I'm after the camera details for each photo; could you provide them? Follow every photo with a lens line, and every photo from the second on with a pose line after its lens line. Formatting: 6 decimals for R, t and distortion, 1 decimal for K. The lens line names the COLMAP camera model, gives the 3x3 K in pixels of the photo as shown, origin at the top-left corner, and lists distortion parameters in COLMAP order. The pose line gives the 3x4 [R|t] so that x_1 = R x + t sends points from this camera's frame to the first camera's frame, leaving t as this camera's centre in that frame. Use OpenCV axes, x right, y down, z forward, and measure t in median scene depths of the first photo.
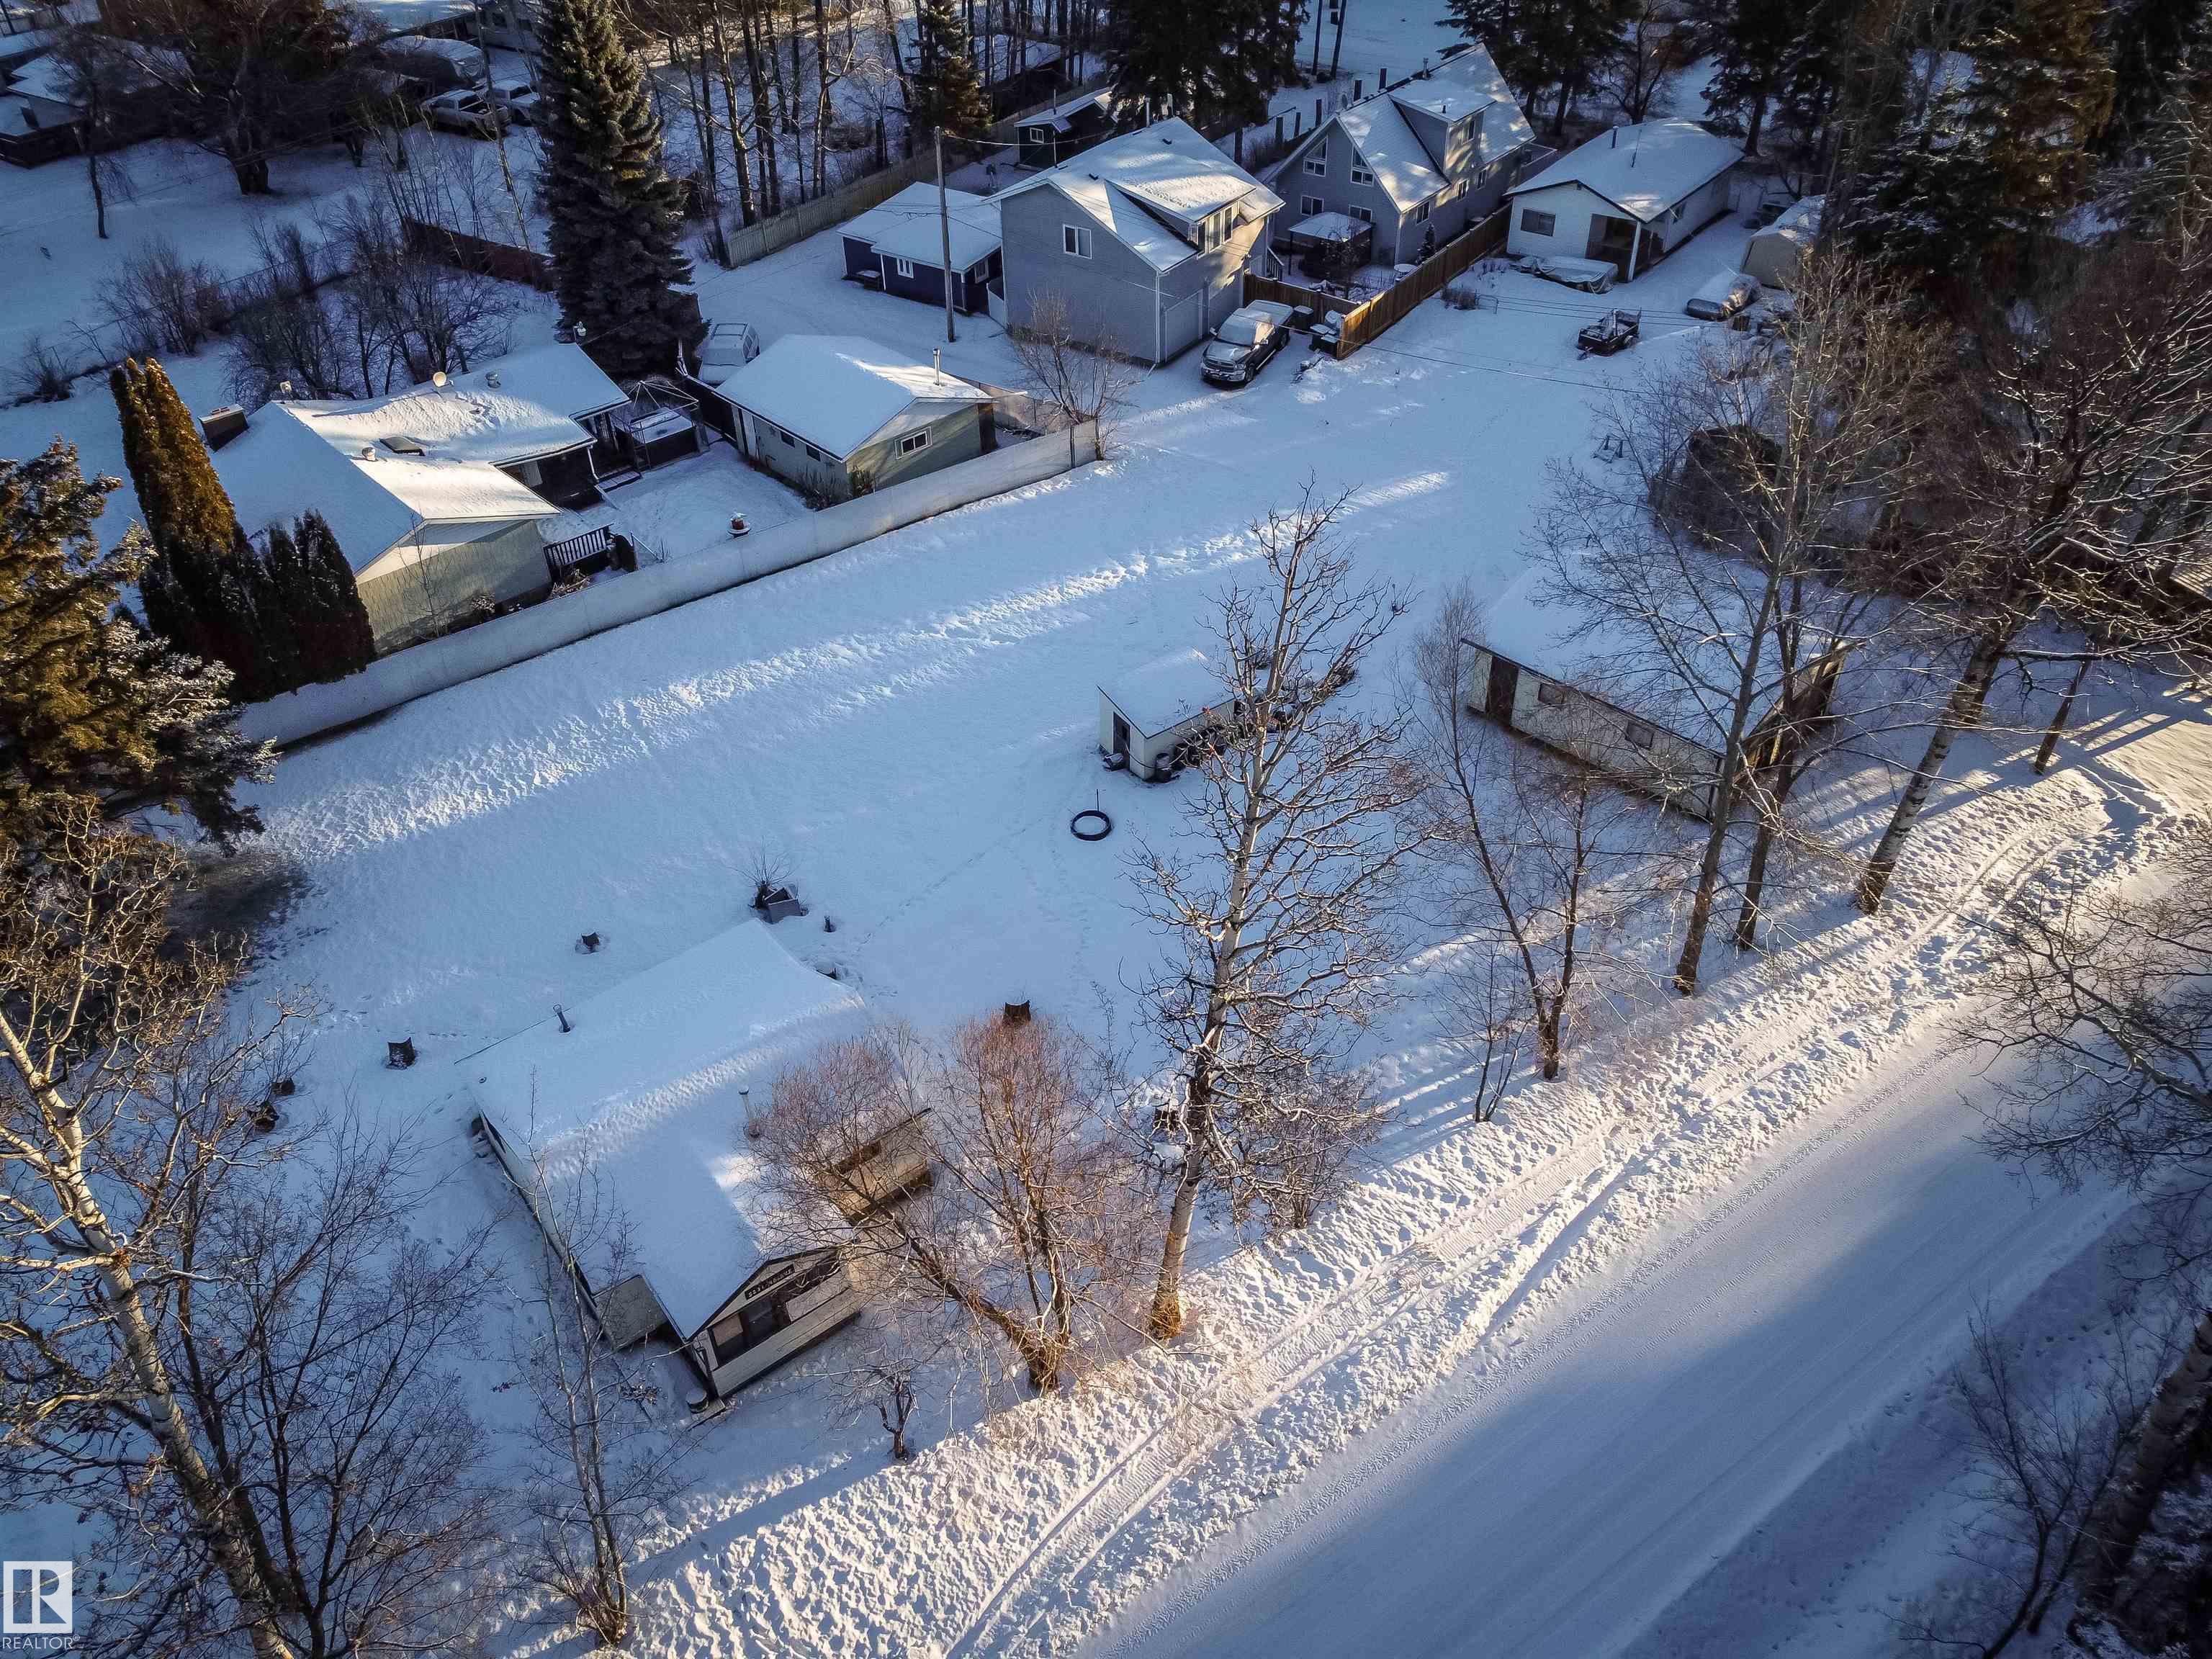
lens RADIAL K [[1674.7, 0, 1100.9], [0, 1674.7, 807.1], [0, 0, 1]] dist [0.008261, -0.009775]
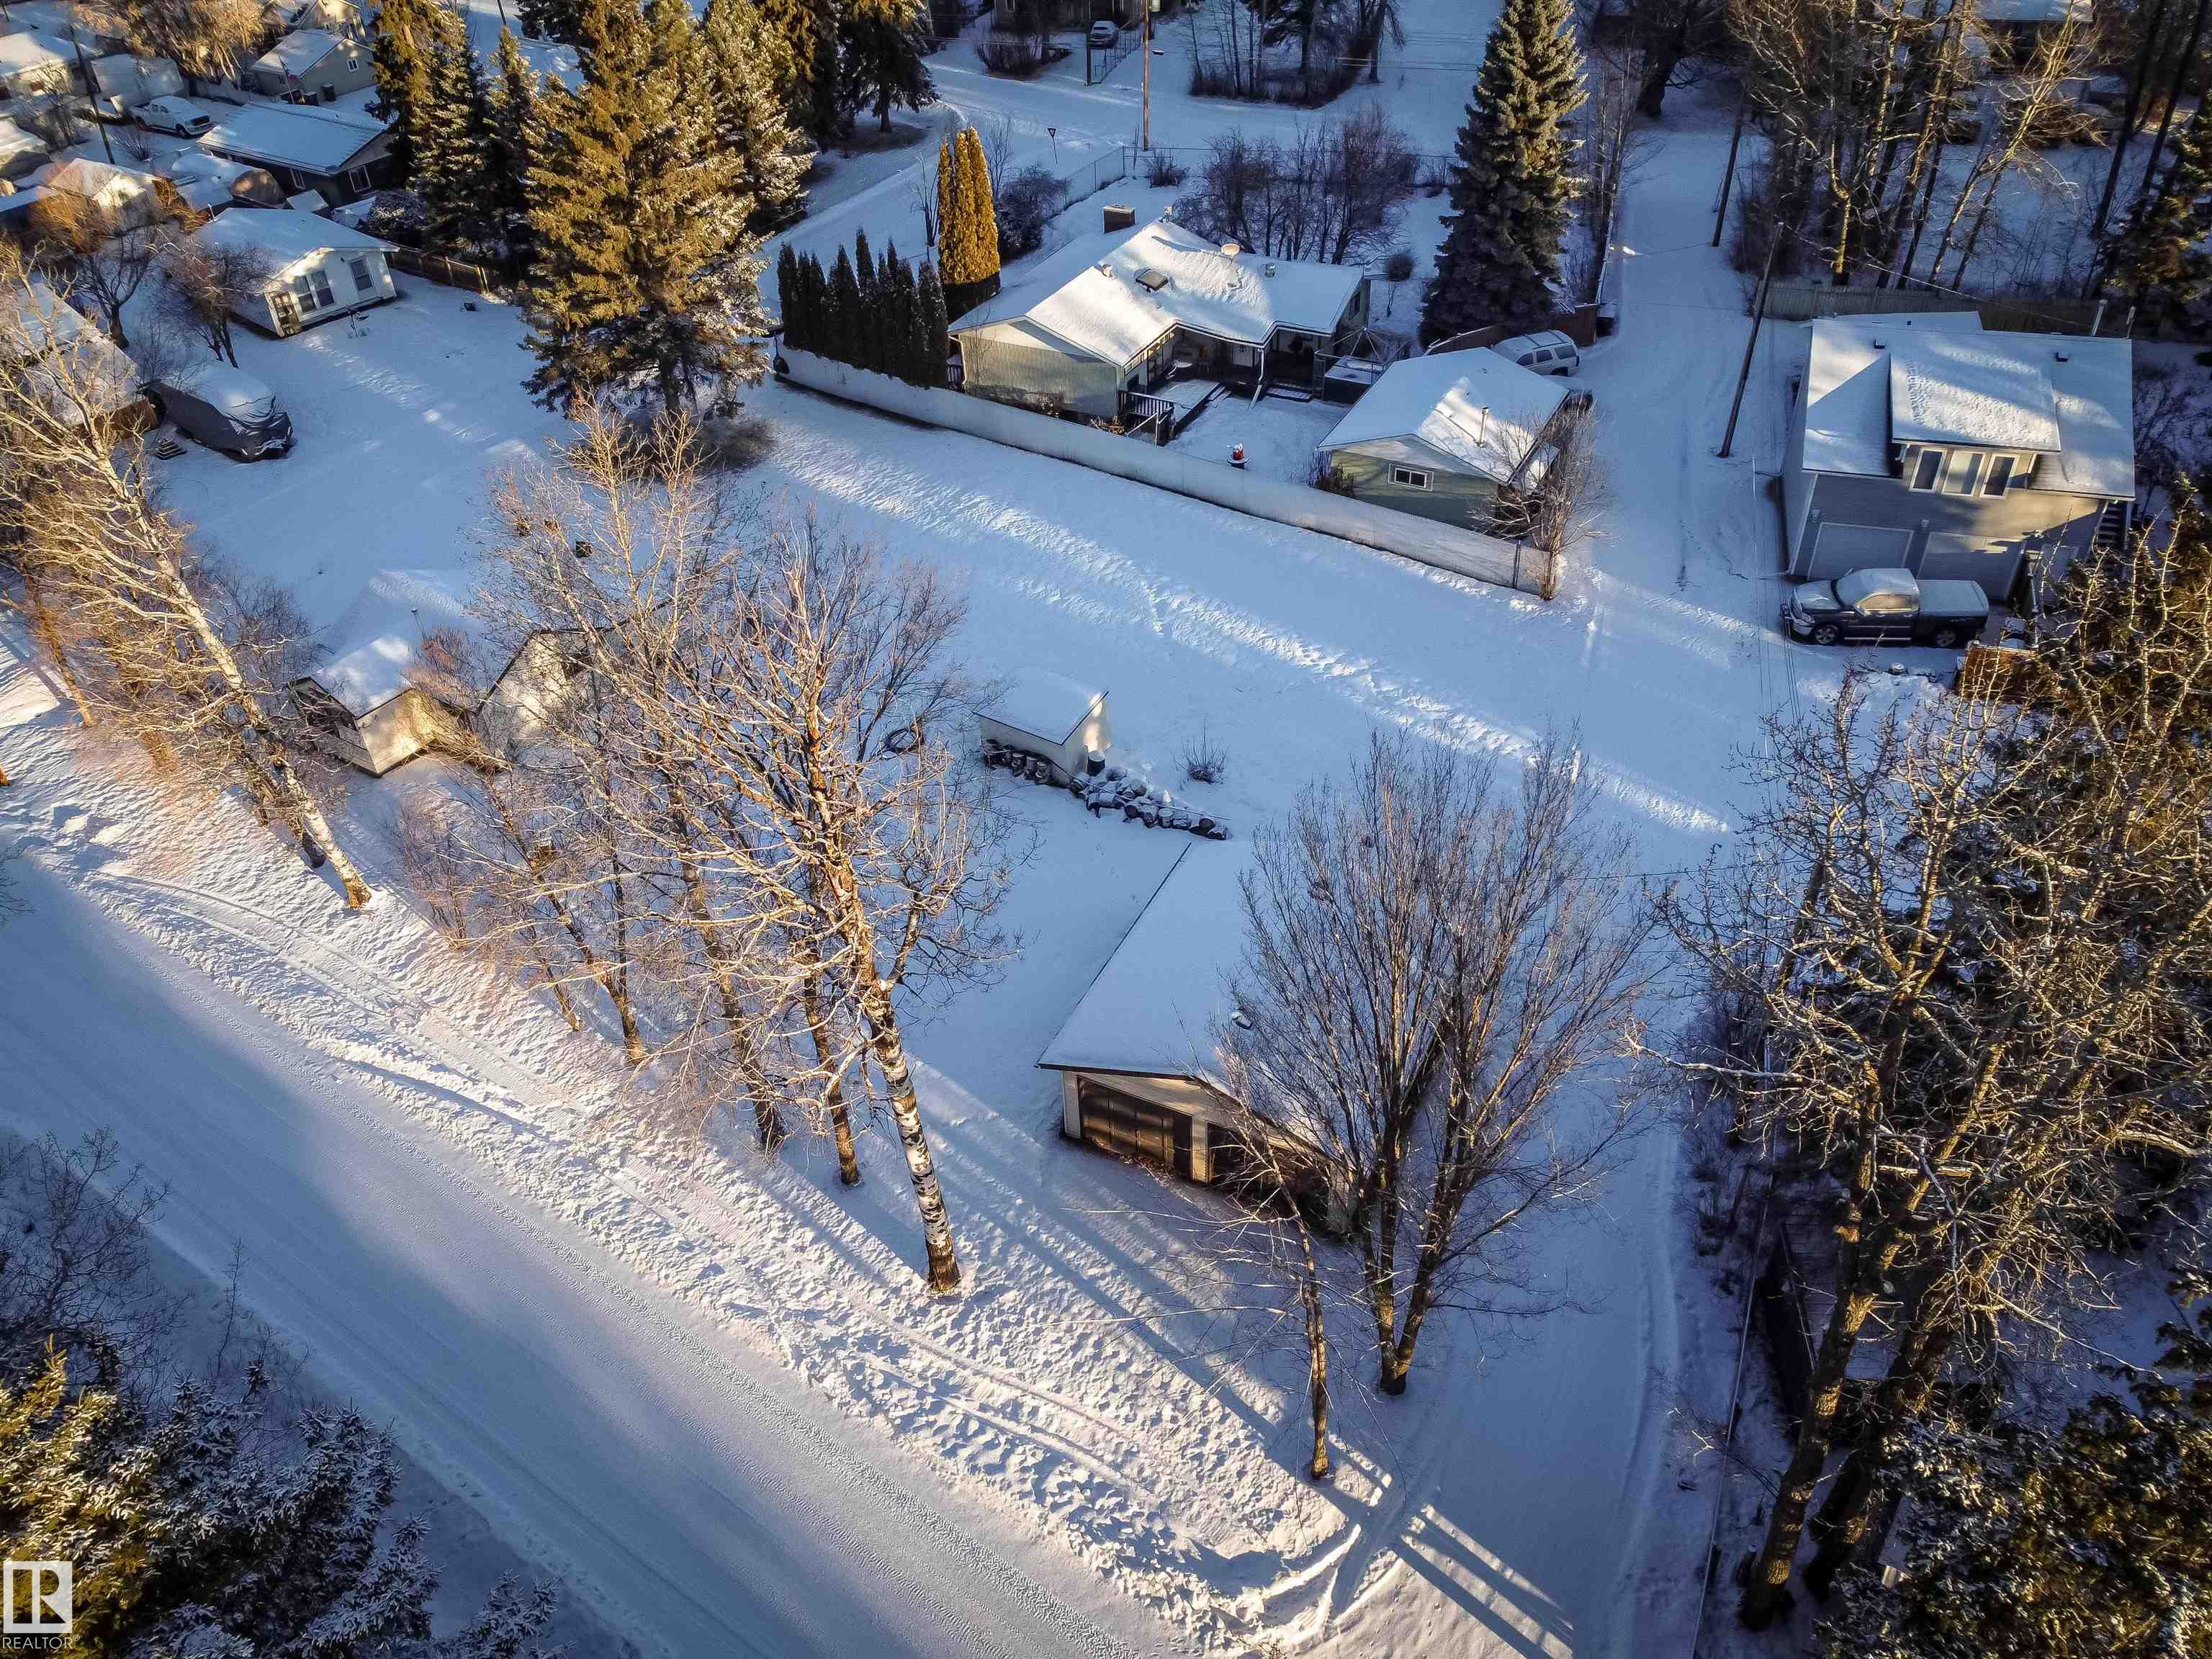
lens RADIAL K [[1674.7, 0, 1100.9], [0, 1674.7, 807.1], [0, 0, 1]] dist [0.008261, -0.009775]
pose [[0.331341, 0.589070, -0.737028, 0.743249], [-0.558962, 0.751871, 0.349645, -0.351422], [0.760115, 0.296119, 0.578393, 0.394131]]
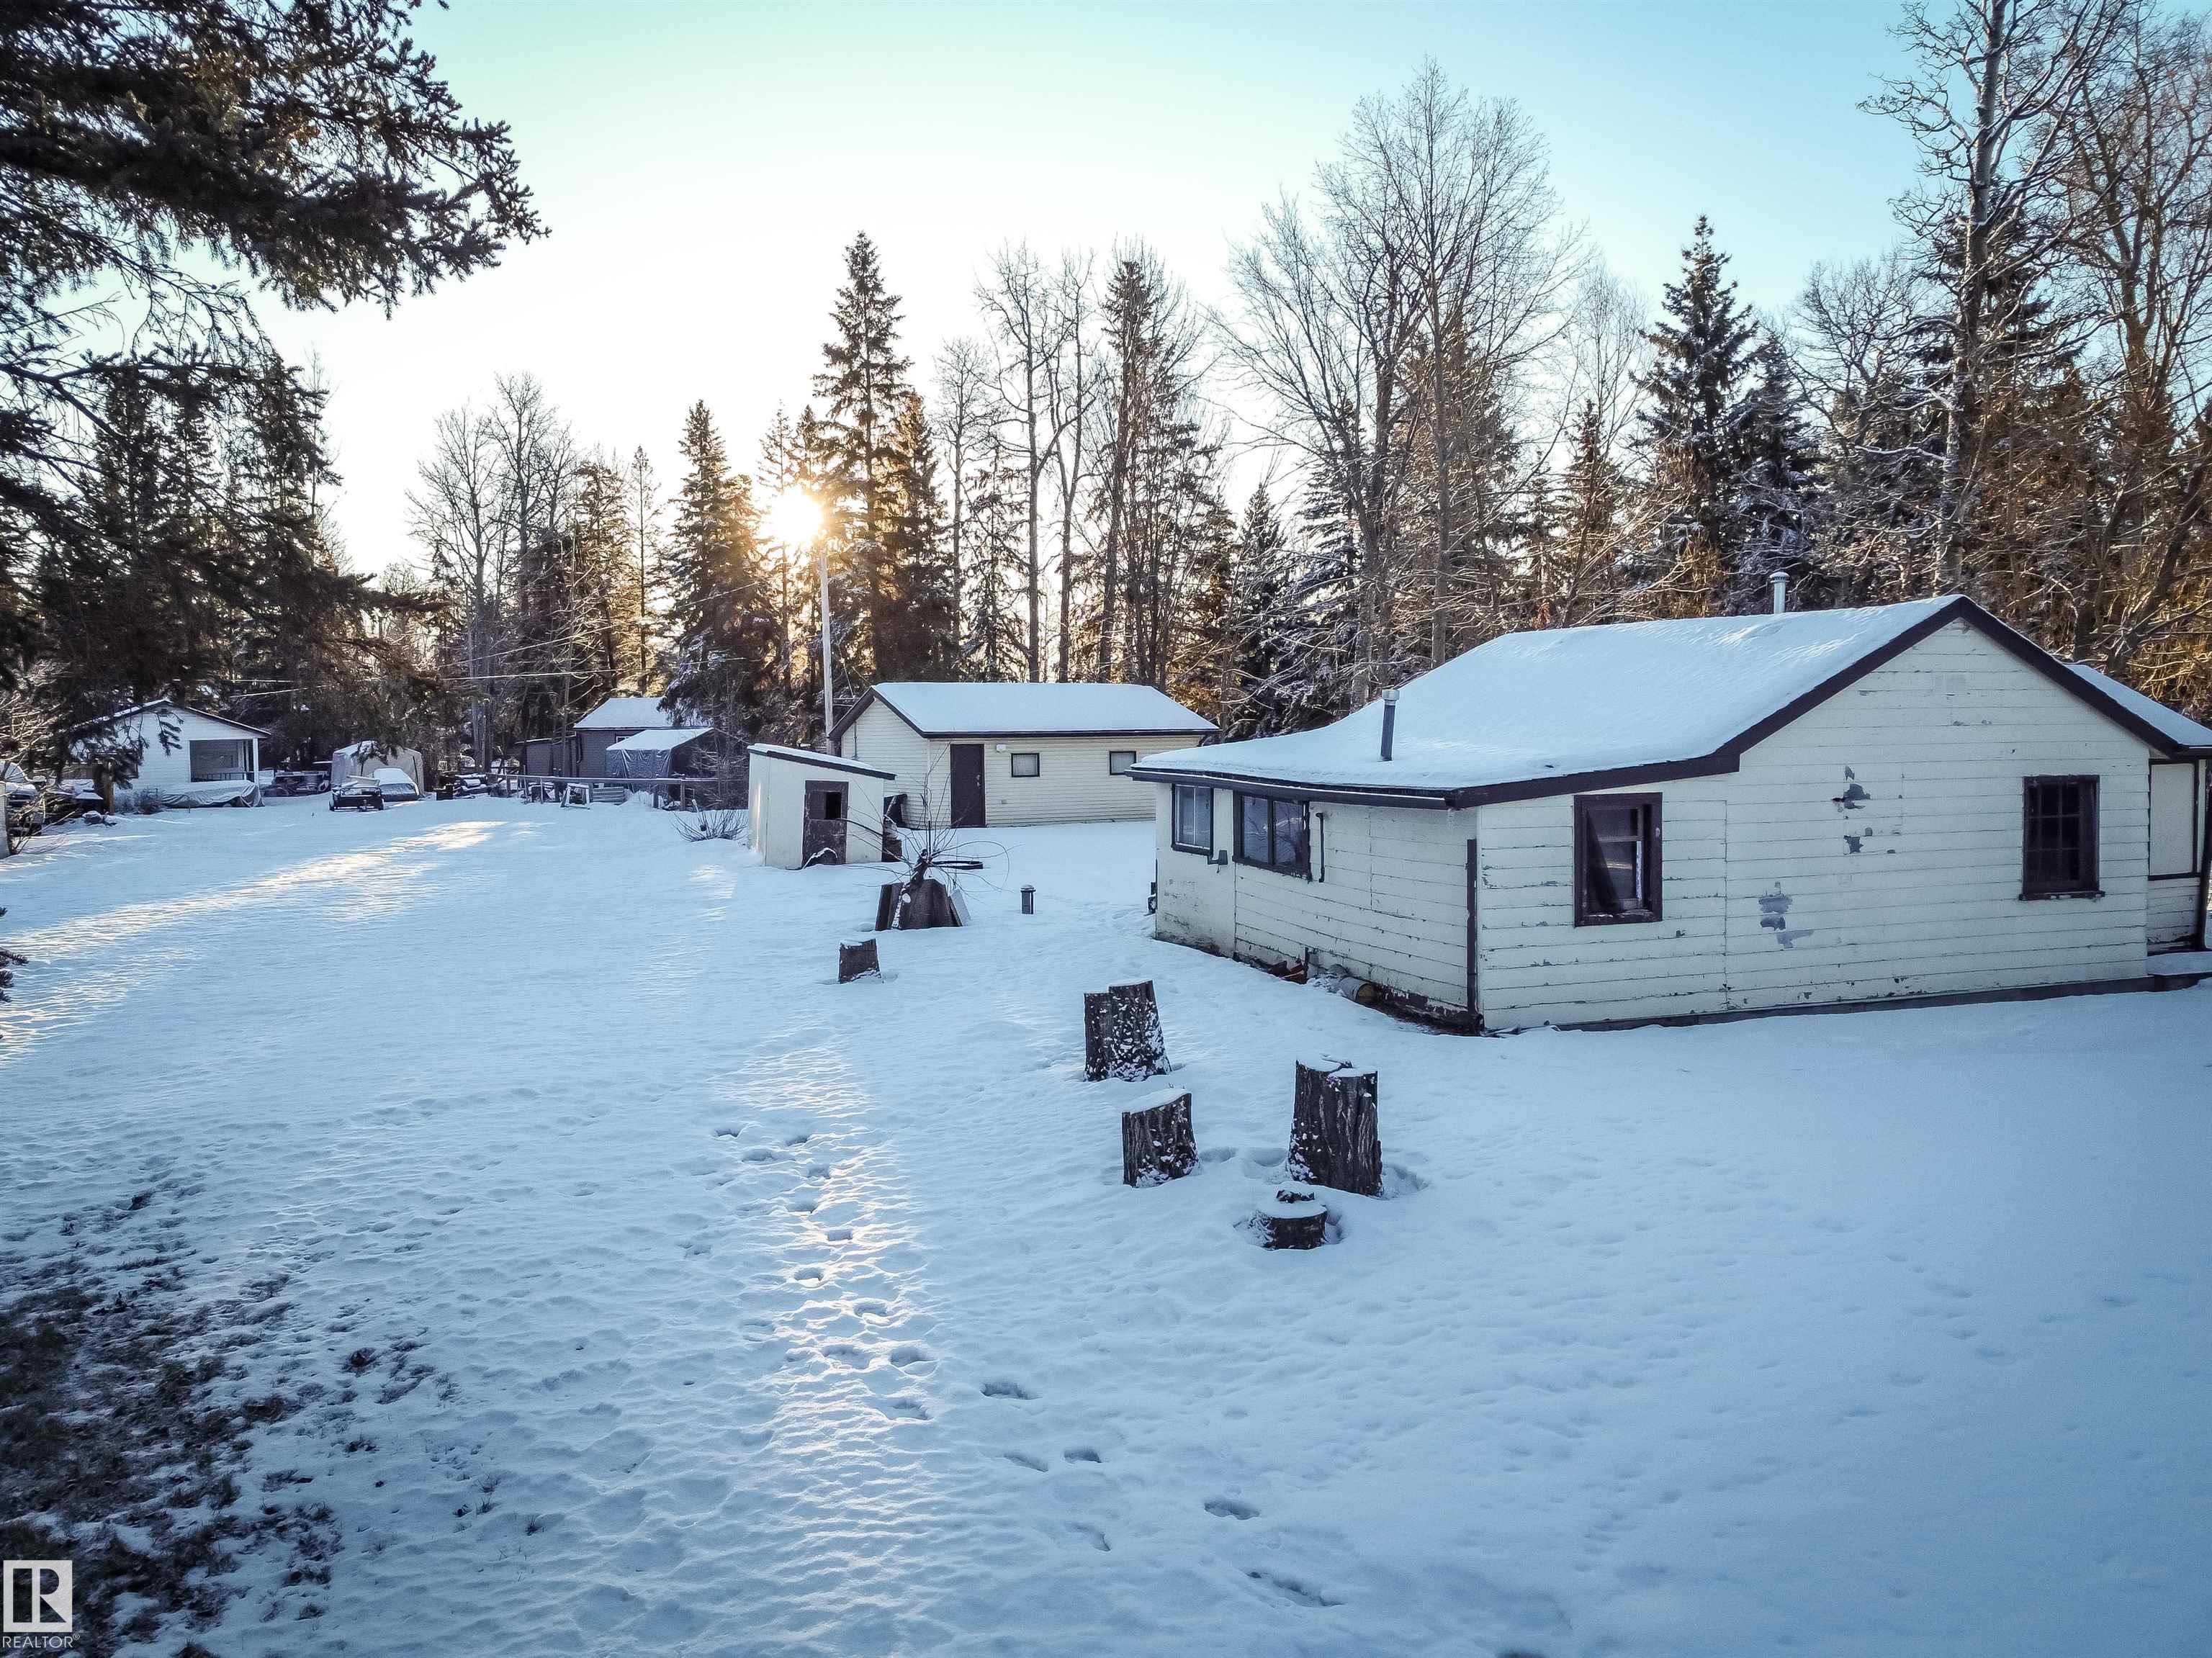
lens RADIAL K [[1715.6, 0, 1106.0], [0, 1715.6, 829.0], [0, 0, 1]] dist [0.000854, -0.003687]
pose [[0.299685, -0.027693, 0.953636, -0.517078], [0.595716, 0.786195, -0.164376, 0.119410], [-0.745192, 0.617357, 0.252108, 0.658107]]
